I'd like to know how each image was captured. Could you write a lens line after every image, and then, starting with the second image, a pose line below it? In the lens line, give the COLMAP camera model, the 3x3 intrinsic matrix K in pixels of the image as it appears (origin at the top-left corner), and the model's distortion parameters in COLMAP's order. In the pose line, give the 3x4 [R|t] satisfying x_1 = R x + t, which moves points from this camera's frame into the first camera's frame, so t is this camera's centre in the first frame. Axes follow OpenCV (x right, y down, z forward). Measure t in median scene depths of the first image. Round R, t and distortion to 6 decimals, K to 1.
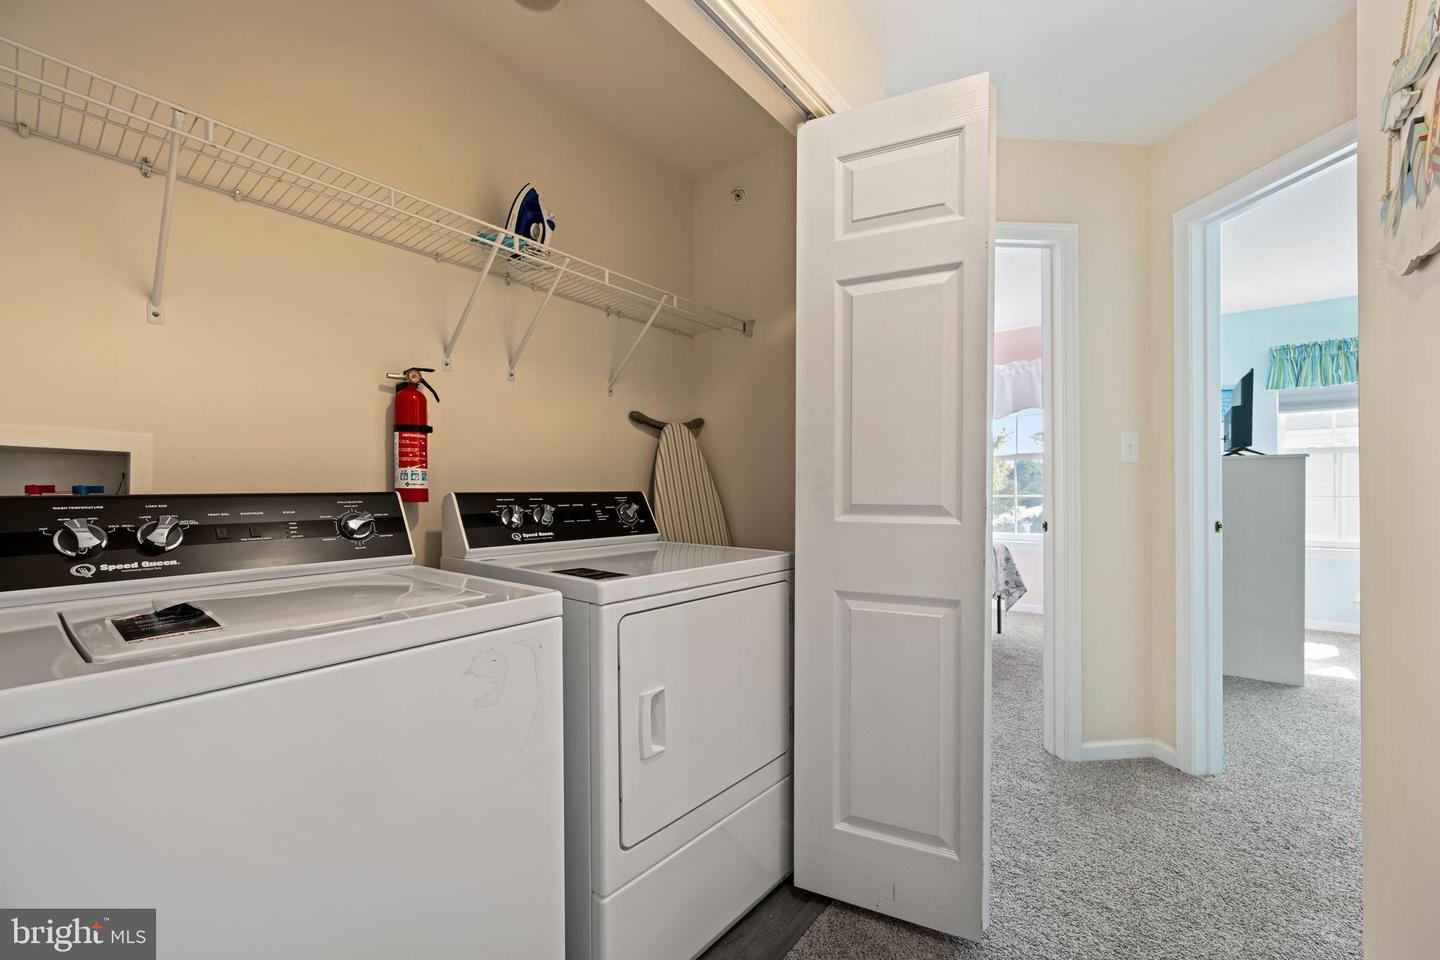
lens RADIAL K [[561.0, 0, 717.5], [0, 561.0, 478.2], [0, 0, 1]] dist [-0.002643, -0.000026]
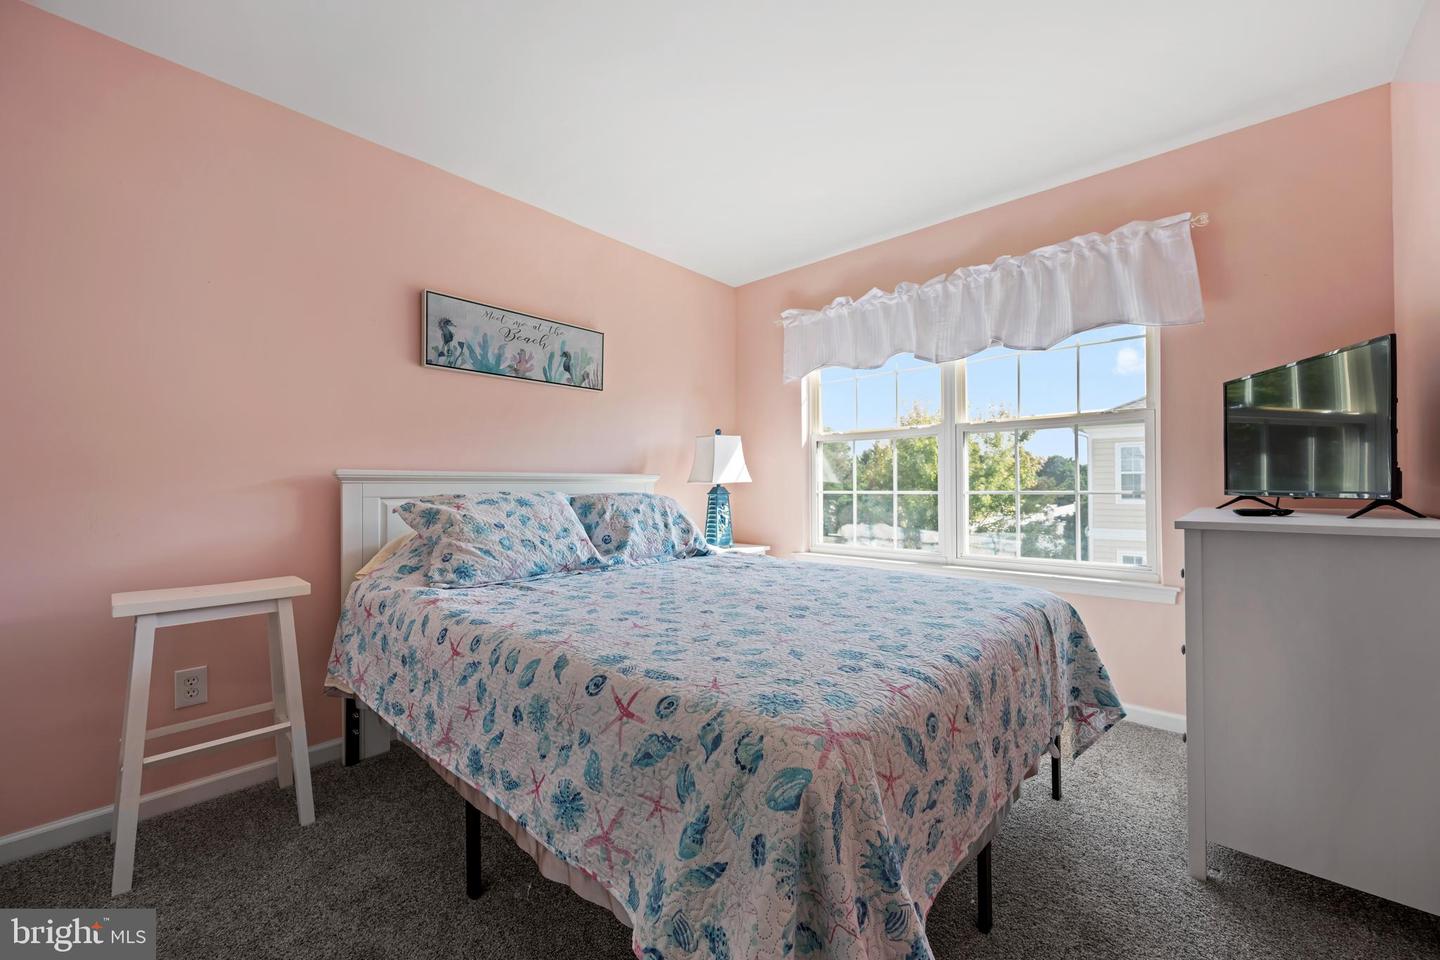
lens RADIAL K [[561.0, 0, 717.5], [0, 561.0, 478.2], [0, 0, 1]] dist [-0.002643, -0.000026]
pose [[0.999290, -0.004636, -0.037381, 0.255562], [0.004759, 0.999984, 0.003178, 0.018724], [0.037366, -0.003354, 0.999296, 0.555279]]
